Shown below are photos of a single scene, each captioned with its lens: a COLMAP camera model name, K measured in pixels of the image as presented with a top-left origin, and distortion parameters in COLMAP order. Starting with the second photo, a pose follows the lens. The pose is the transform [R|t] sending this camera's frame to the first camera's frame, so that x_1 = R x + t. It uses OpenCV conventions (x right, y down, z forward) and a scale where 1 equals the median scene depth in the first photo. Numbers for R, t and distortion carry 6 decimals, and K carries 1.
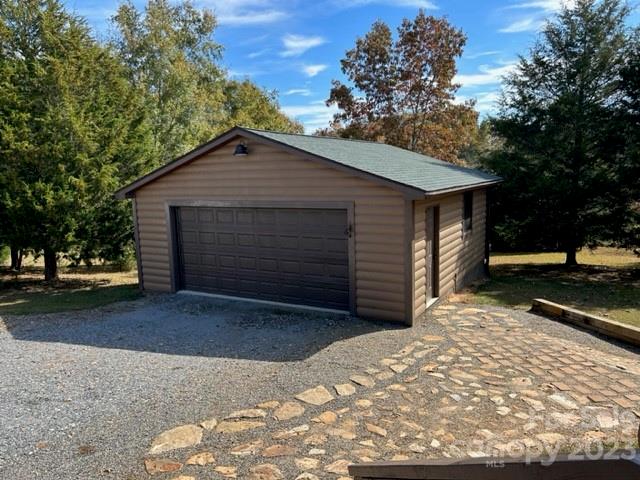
lens RADIAL K [[485.6, 0, 321.1], [0, 485.6, 240.2], [0, 0, 1]] dist [0.052071, -0.015514]
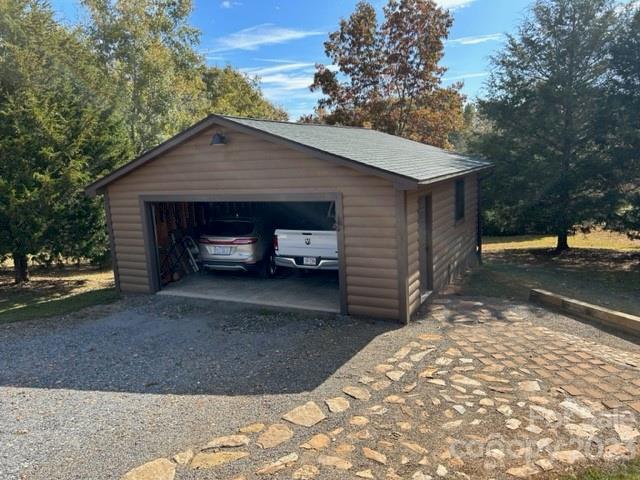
lens RADIAL K [[485.6, 0, 319.6], [0, 485.6, 239.7], [0, 0, 1]] dist [0.052071, -0.015514]
pose [[0.999426, -0.026639, 0.020914, 0.002260], [0.026112, 0.999344, 0.025079, -0.011408], [-0.021568, -0.024518, 0.999467, 0.051931]]
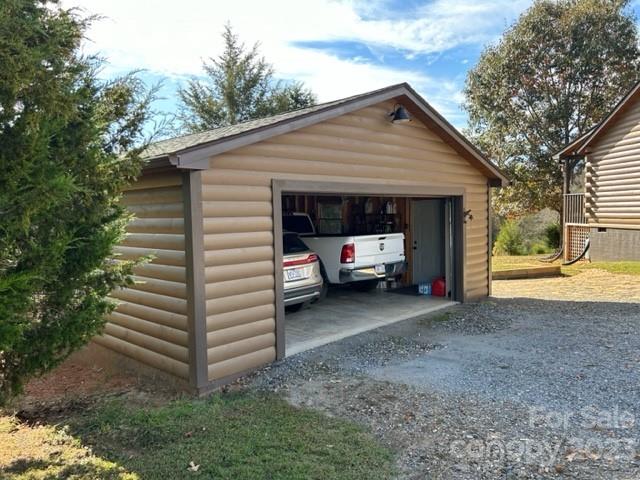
lens RADIAL K [[485.6, 0, 320.5], [0, 485.6, 239.3], [0, 0, 1]] dist [0.052071, -0.015514]
pose [[0.263081, -0.036893, 0.964068, -0.737187], [0.131970, 0.991252, 0.001921, -0.013844], [-0.955705, 0.126723, 0.265648, 0.750402]]
